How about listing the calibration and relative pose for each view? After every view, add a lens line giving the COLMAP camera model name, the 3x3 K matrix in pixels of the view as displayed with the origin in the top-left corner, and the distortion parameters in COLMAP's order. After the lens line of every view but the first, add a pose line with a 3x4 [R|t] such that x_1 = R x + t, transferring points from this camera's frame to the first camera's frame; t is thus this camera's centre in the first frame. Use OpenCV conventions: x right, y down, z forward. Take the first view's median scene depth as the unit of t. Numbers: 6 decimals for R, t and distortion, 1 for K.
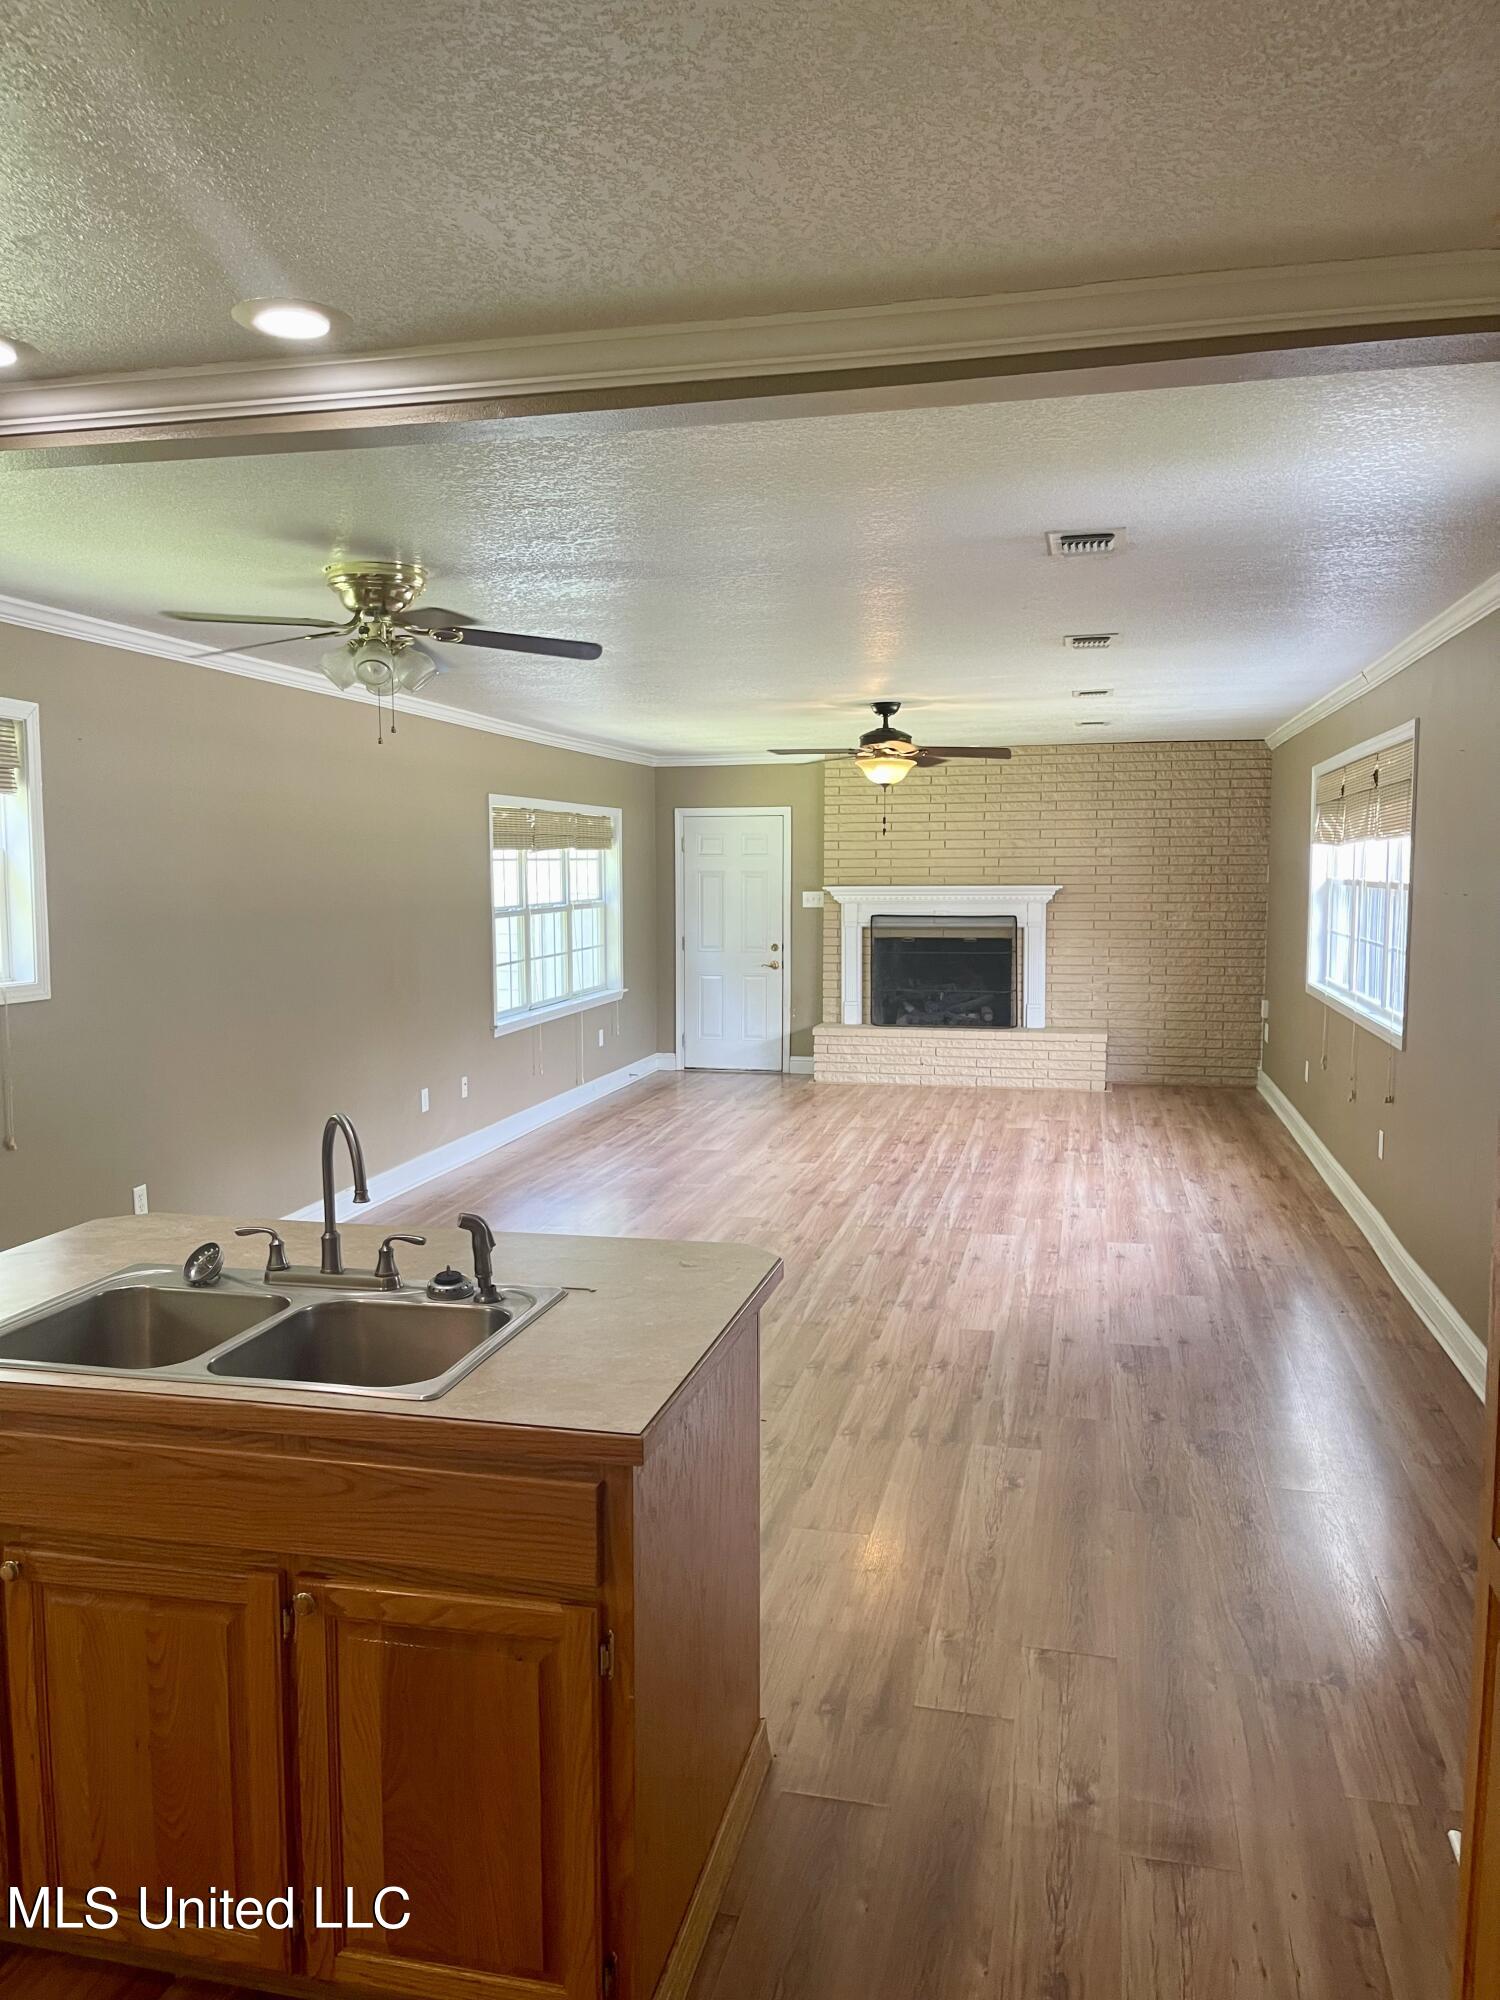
lens RADIAL K [[1528.0, 0, 737.0], [0, 1528.0, 1003.4], [0, 0, 1]] dist [0.041268, -0.023657]
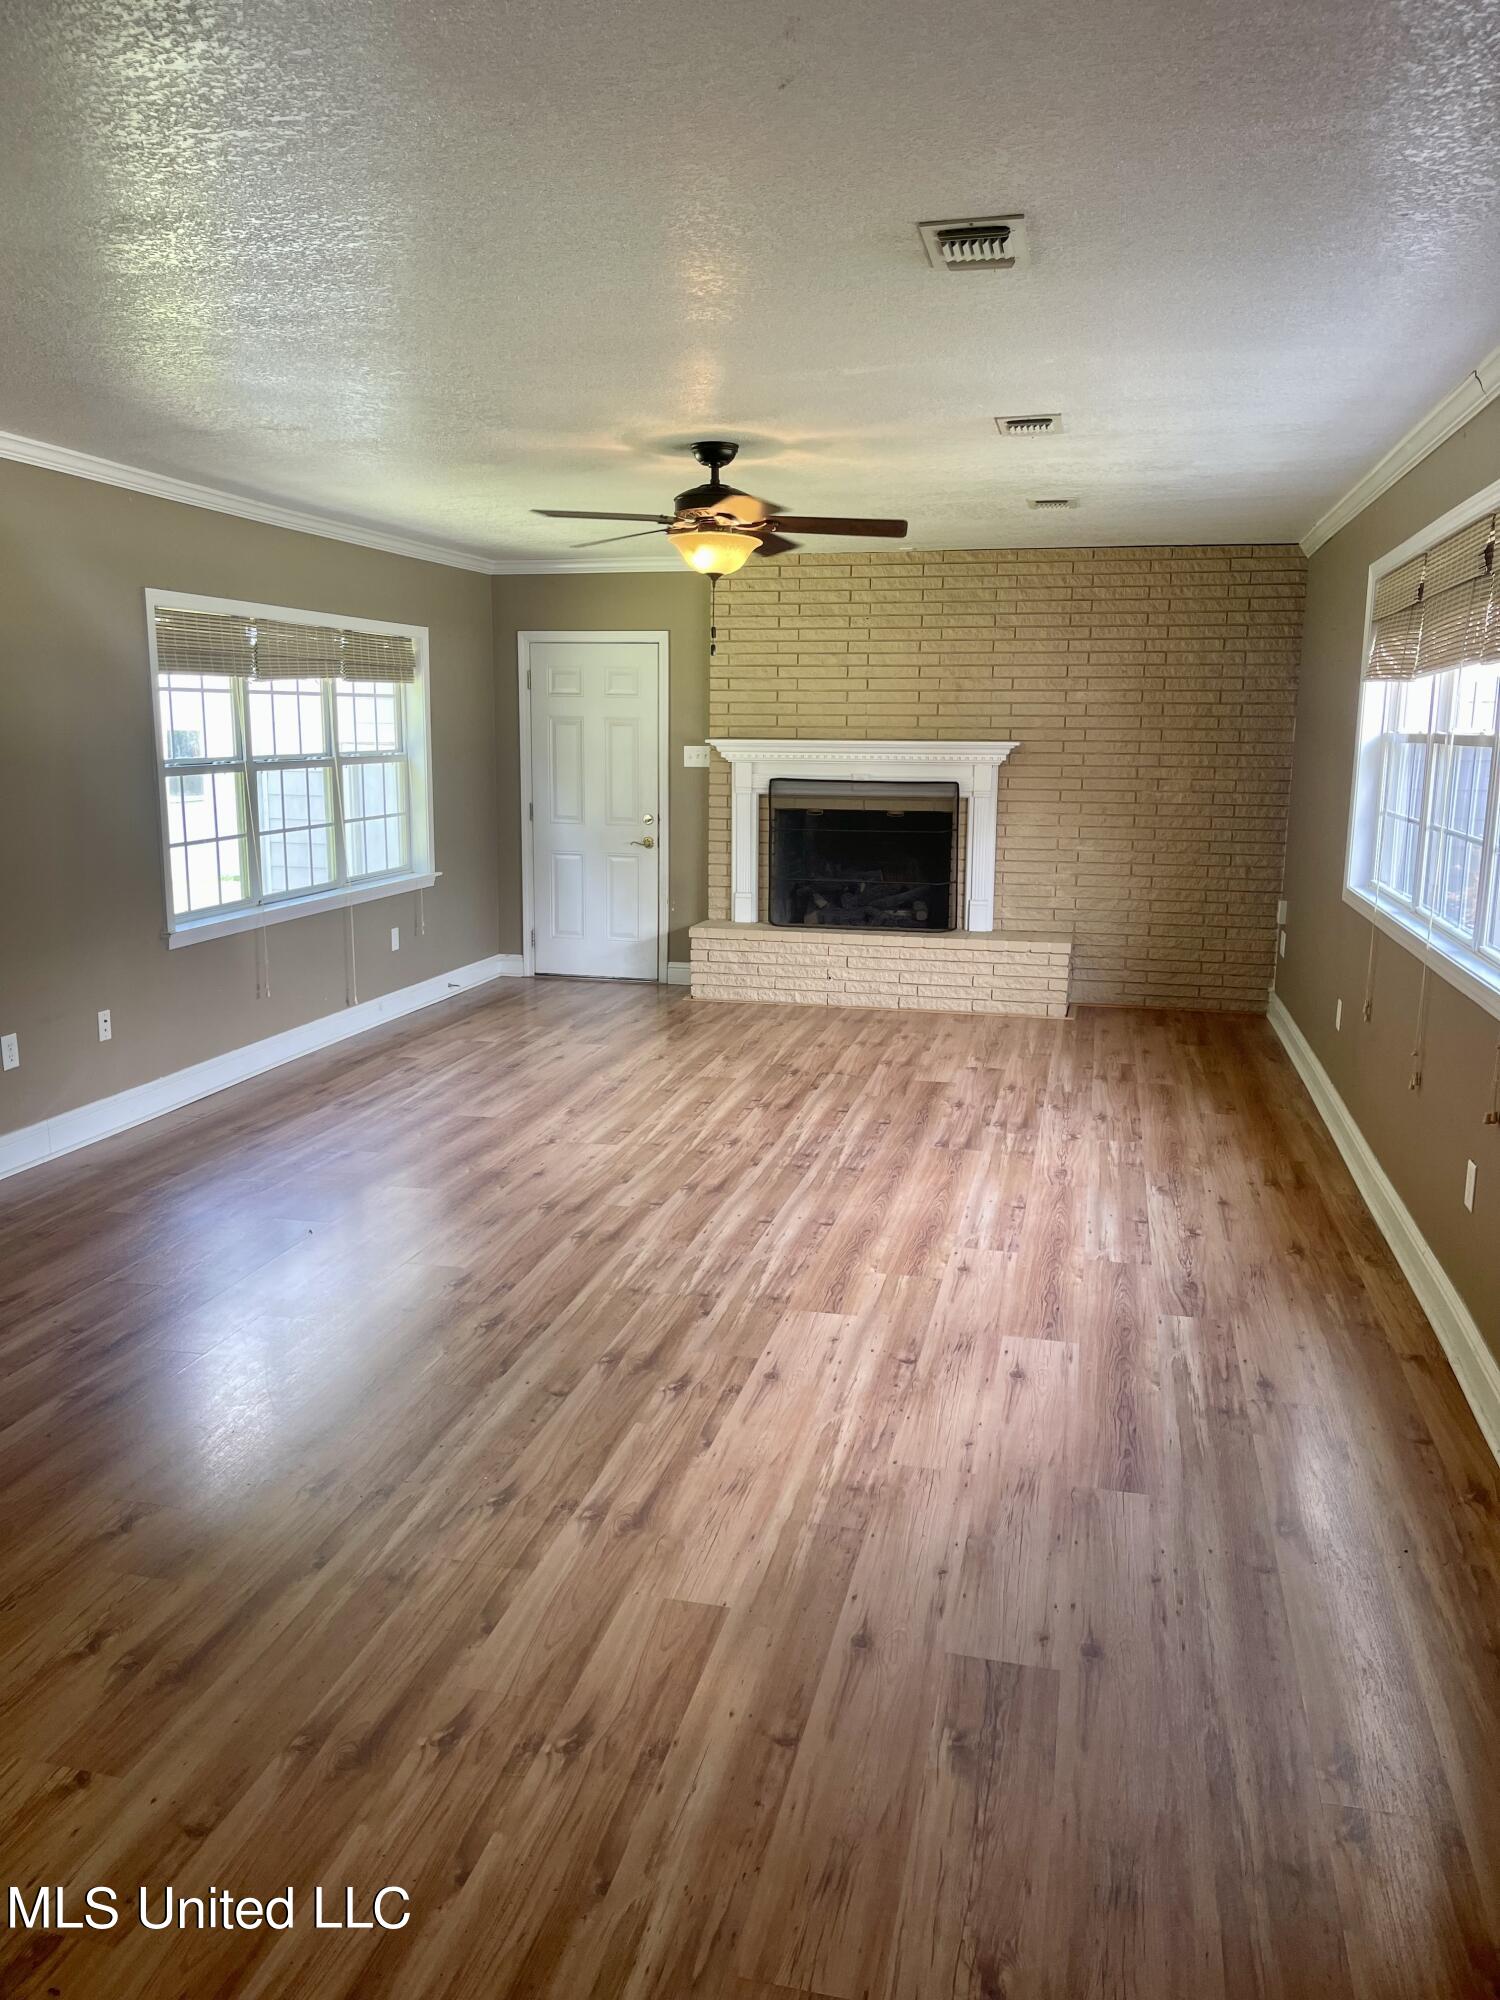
lens RADIAL K [[1528.0, 0, 762.9], [0, 1528.0, 1003.5], [0, 0, 1]] dist [0.041268, -0.023657]
pose [[0.999890, 0.012733, 0.007552, 0.100956], [-0.013363, 0.995826, 0.090287, -0.019062], [-0.006371, -0.090378, 0.995887, 0.296903]]
